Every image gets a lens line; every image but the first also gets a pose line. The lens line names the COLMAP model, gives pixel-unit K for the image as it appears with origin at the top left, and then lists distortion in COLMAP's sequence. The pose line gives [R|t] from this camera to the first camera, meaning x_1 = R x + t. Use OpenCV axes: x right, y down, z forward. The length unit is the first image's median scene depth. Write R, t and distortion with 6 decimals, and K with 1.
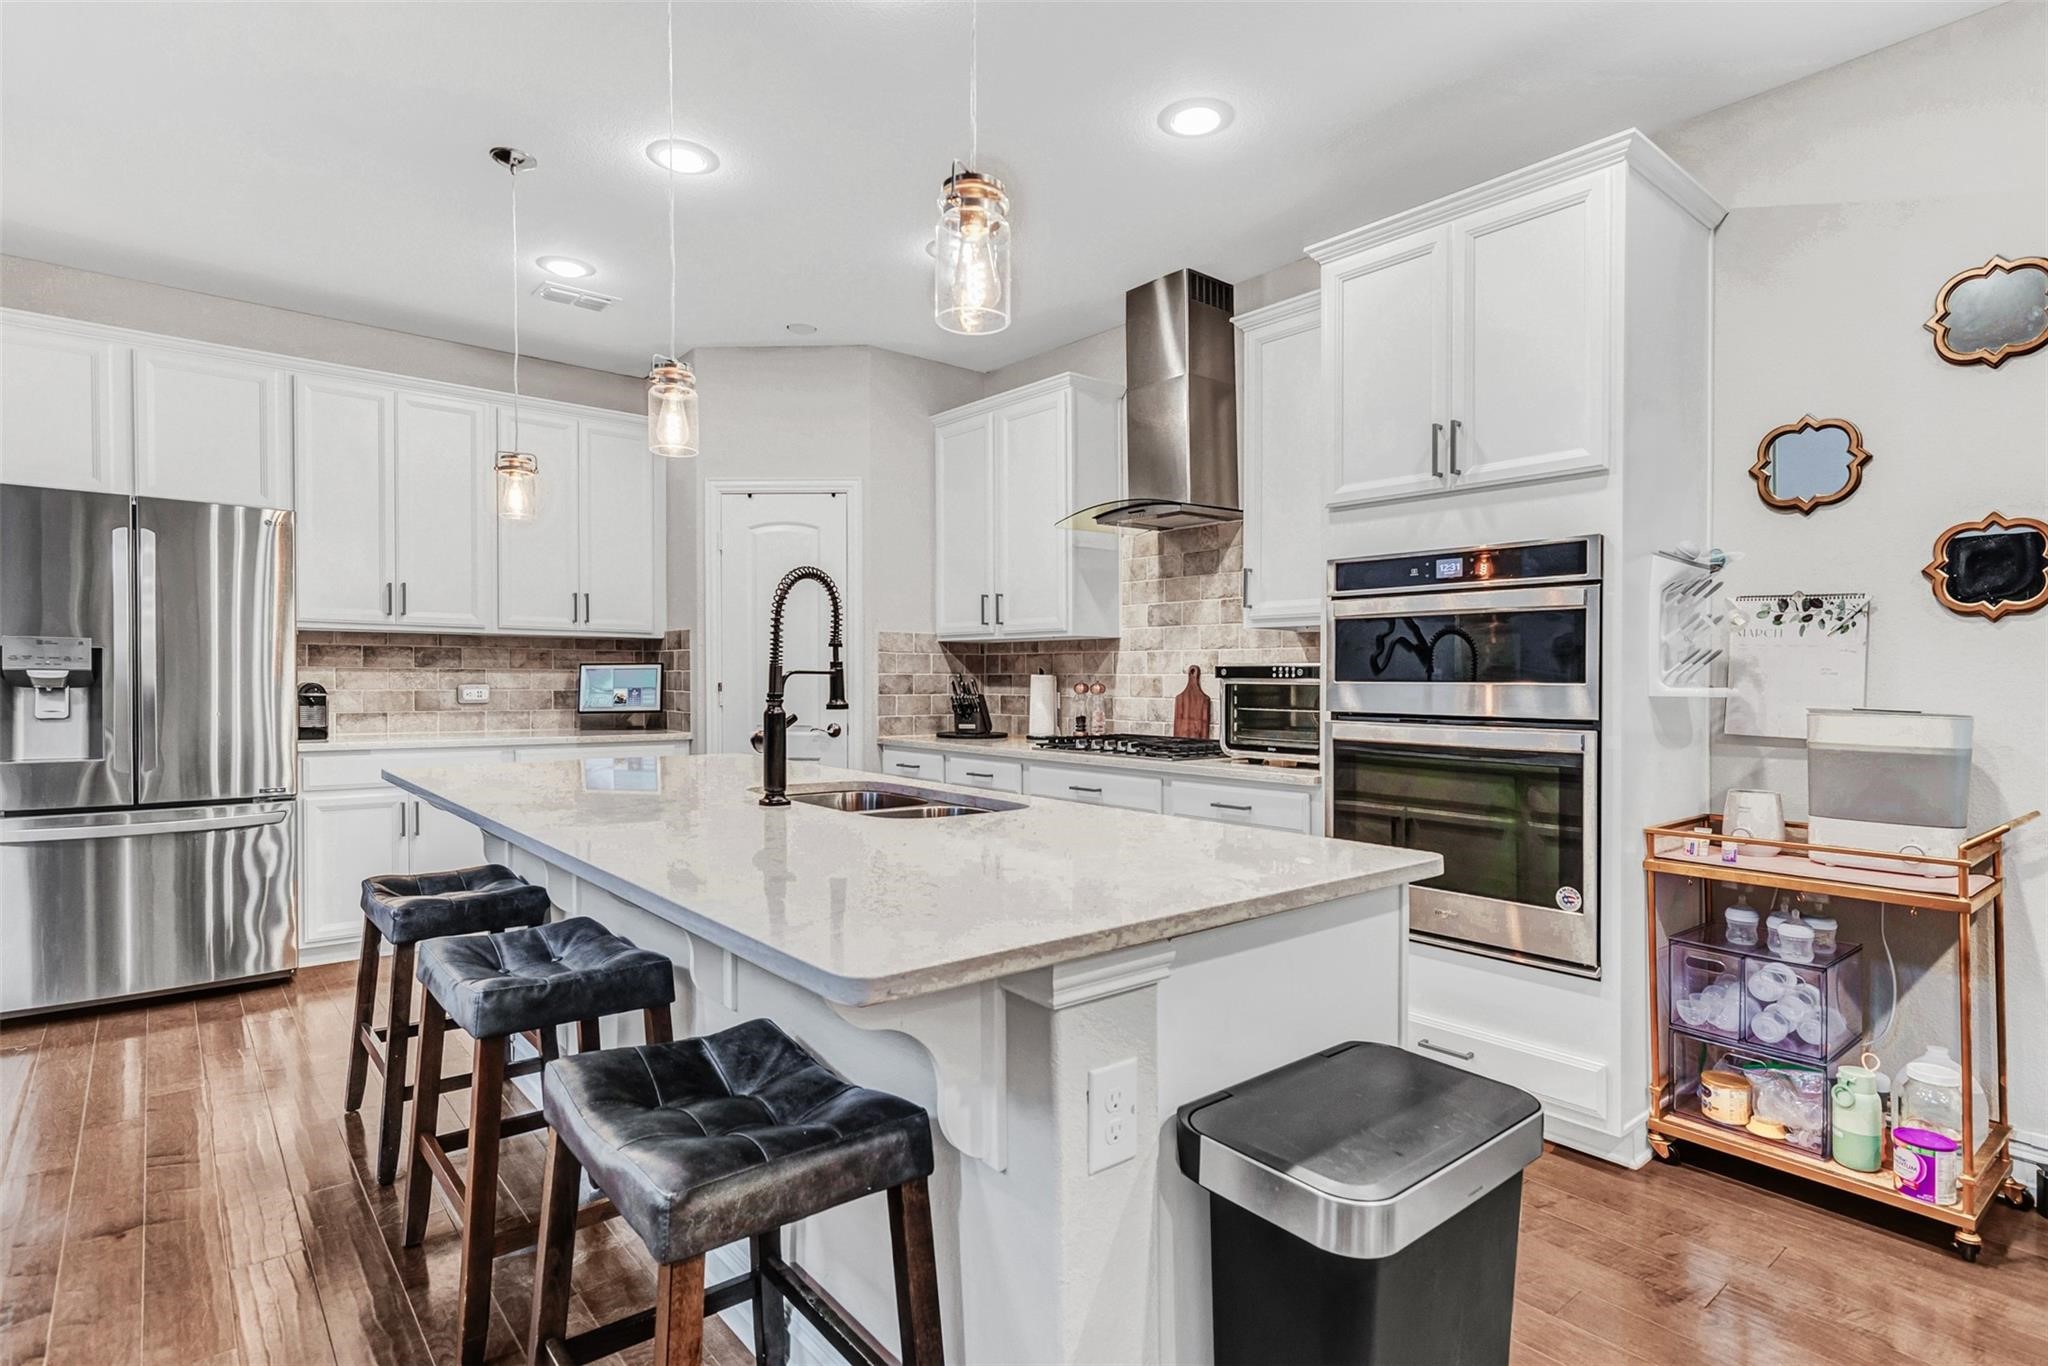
lens RADIAL K [[1051.1, 0, 1039.3], [0, 1051.1, 687.0], [0, 0, 1]] dist [0.011311, 0.000695]
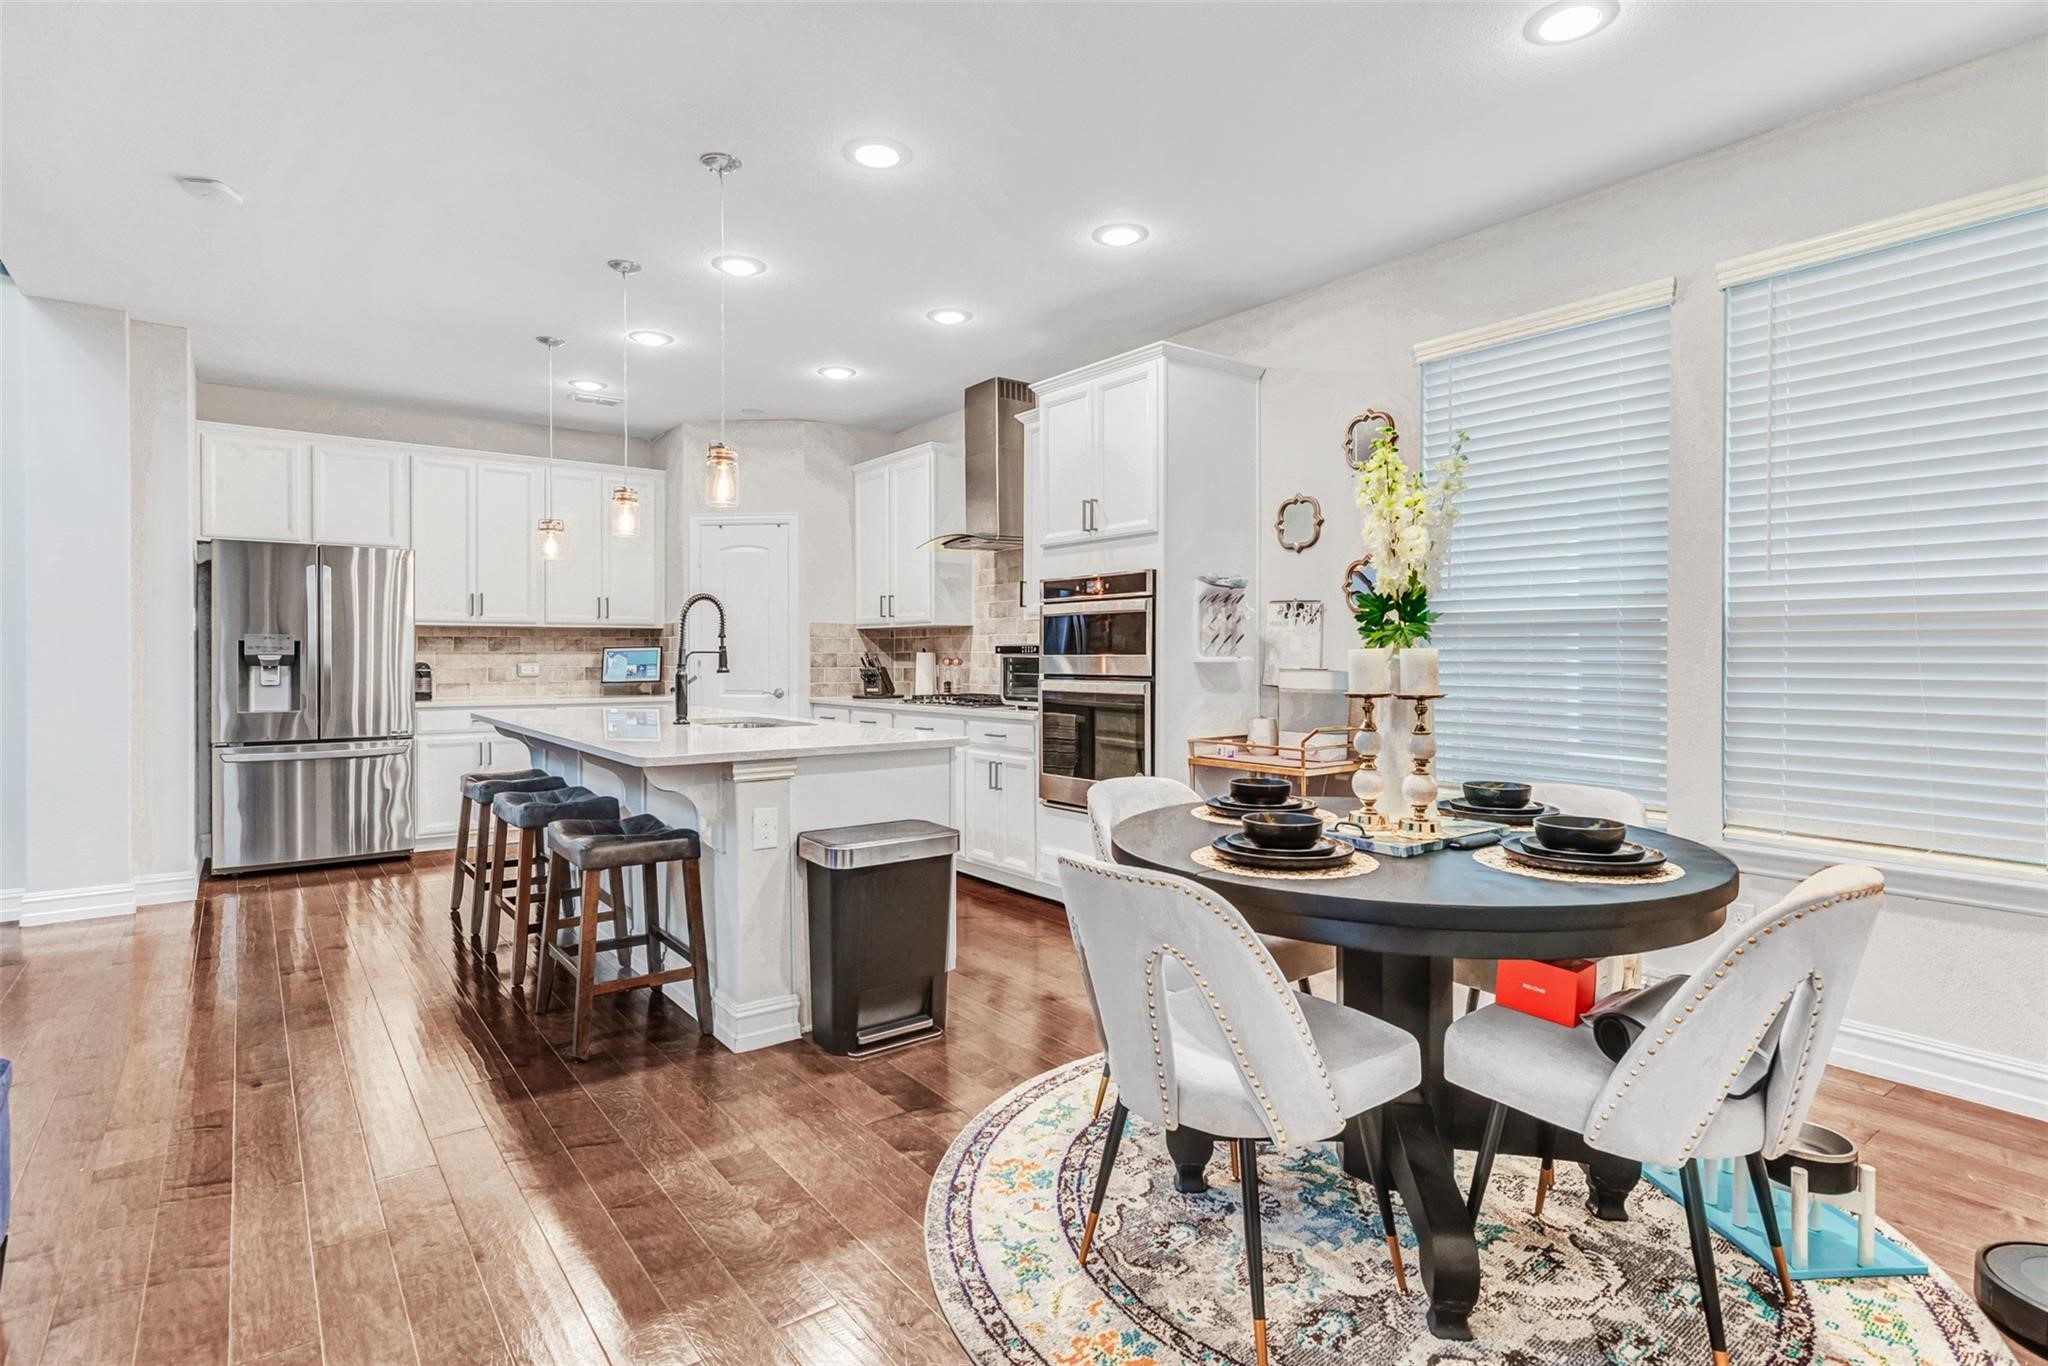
lens RADIAL K [[1051.1, 0, 1028.4], [0, 1051.1, 638.2], [0, 0, 1]] dist [0.011311, 0.000695]
pose [[0.998334, -0.009565, -0.056894, 0.255002], [0.008134, 0.999646, -0.025345, 0.006943], [0.057116, 0.024840, 0.998058, -0.445624]]
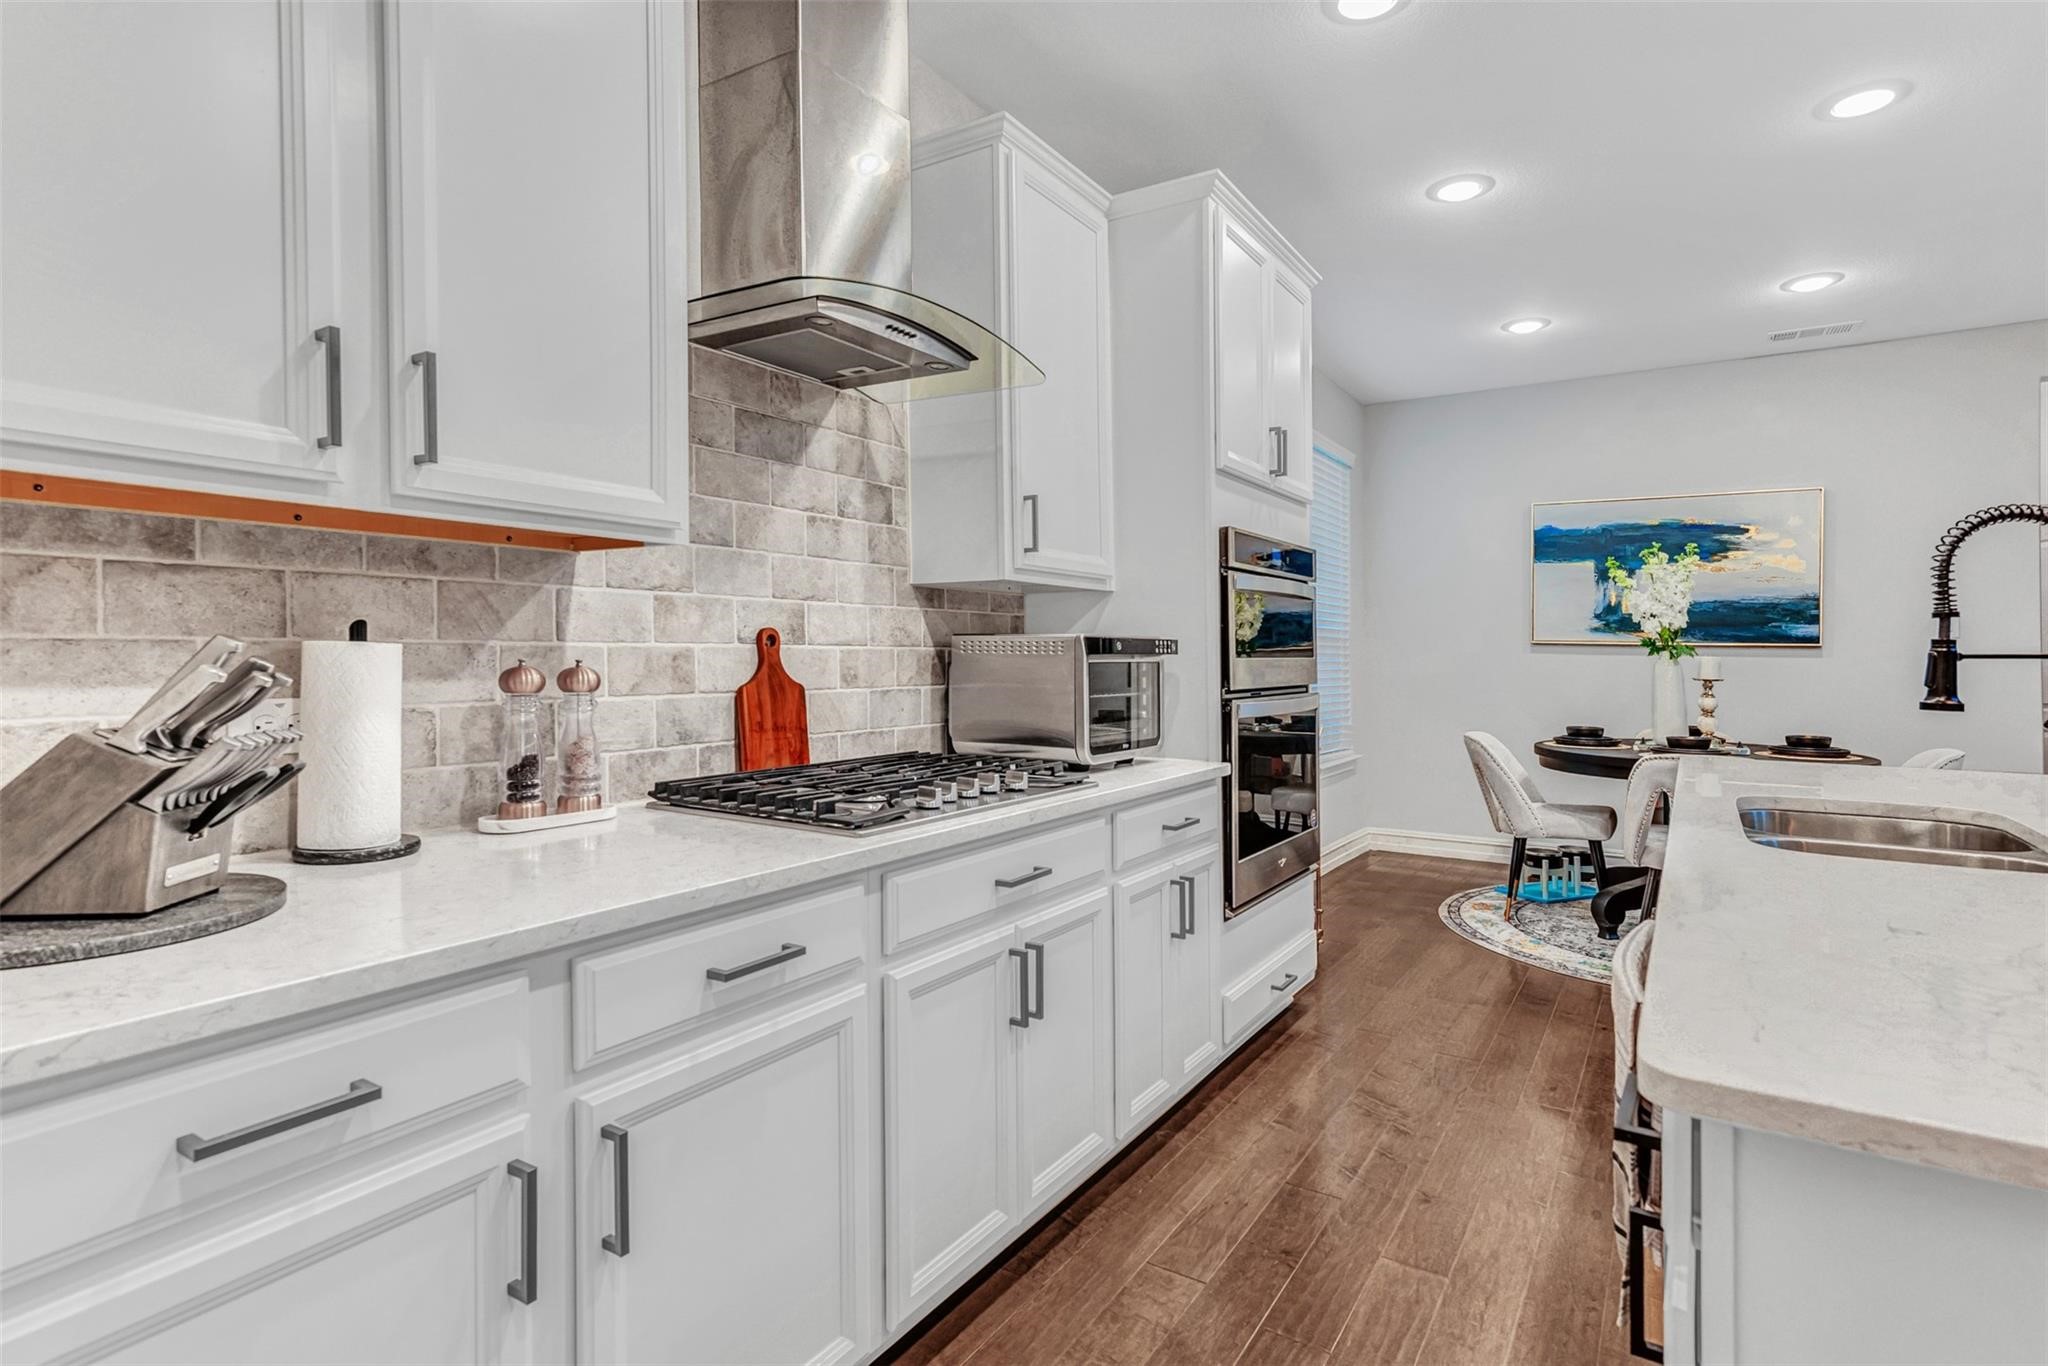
lens RADIAL K [[1051.1, 0, 1024.2], [0, 1051.1, 660.8], [0, 0, 1]] dist [0.011311, 0.000695]
pose [[-0.303607, -0.013887, 0.952696, -0.402204], [0.000350, 0.999892, 0.014687, -0.012358], [-0.952797, 0.004792, -0.303569, 1.057691]]
